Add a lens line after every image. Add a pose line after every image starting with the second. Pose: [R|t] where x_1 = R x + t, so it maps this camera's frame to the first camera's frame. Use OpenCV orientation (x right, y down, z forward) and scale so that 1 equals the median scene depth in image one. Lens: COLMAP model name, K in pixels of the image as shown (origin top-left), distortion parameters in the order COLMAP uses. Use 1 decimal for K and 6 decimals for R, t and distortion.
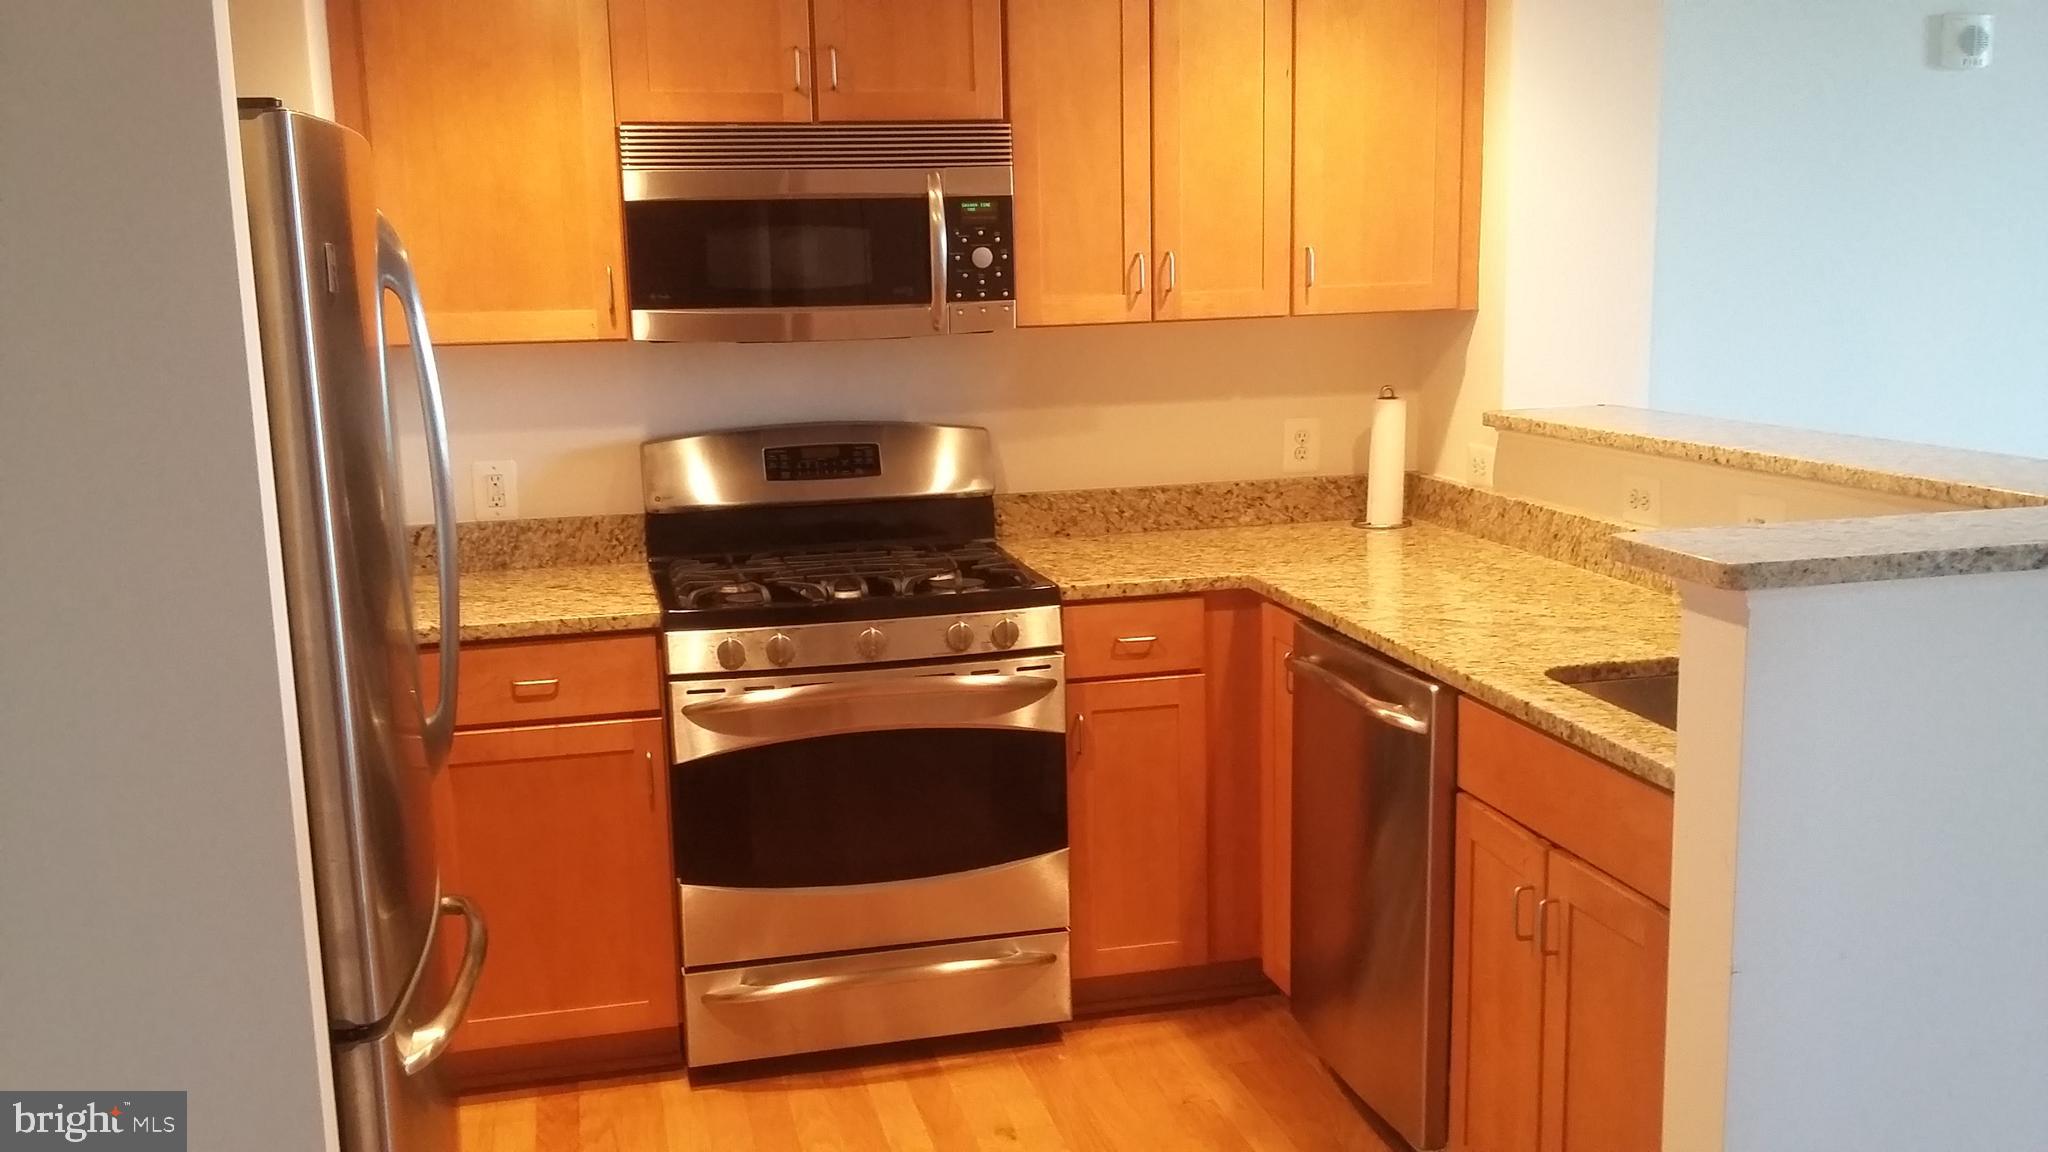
lens RADIAL K [[1847.6, 0, 1024.0], [0, 1847.6, 576.0], [0, 0, 1]] dist [0.009418, -0.001316]
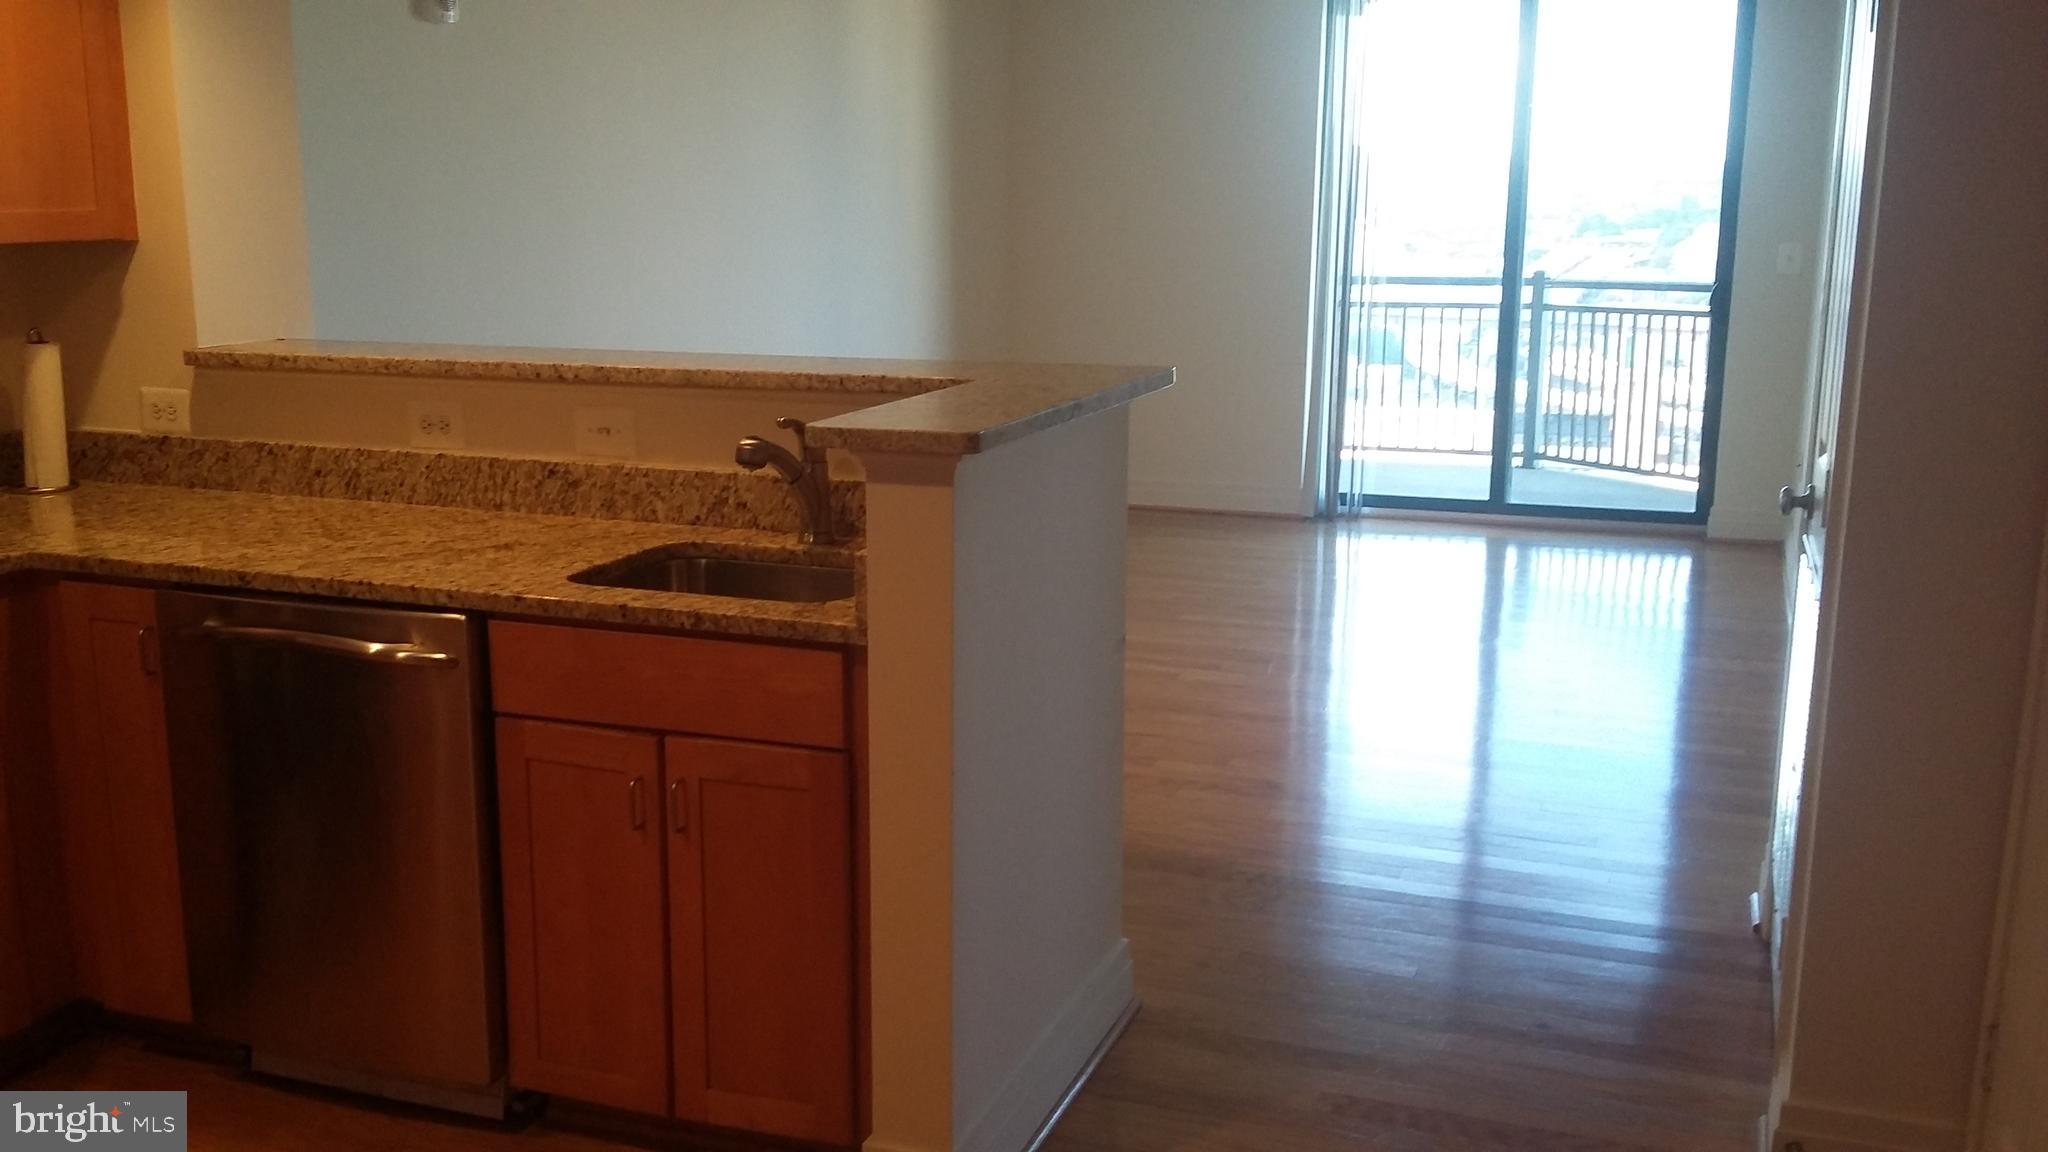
lens RADIAL K [[1847.6, 0, 1024.0], [0, 1847.6, 576.0], [0, 0, 1]] dist [0.009418, -0.001316]
pose [[0.551356, -0.146316, 0.821339, -0.322379], [0.124499, 0.987907, 0.092414, -0.011878], [-0.824928, 0.051303, 0.562905, 0.149885]]
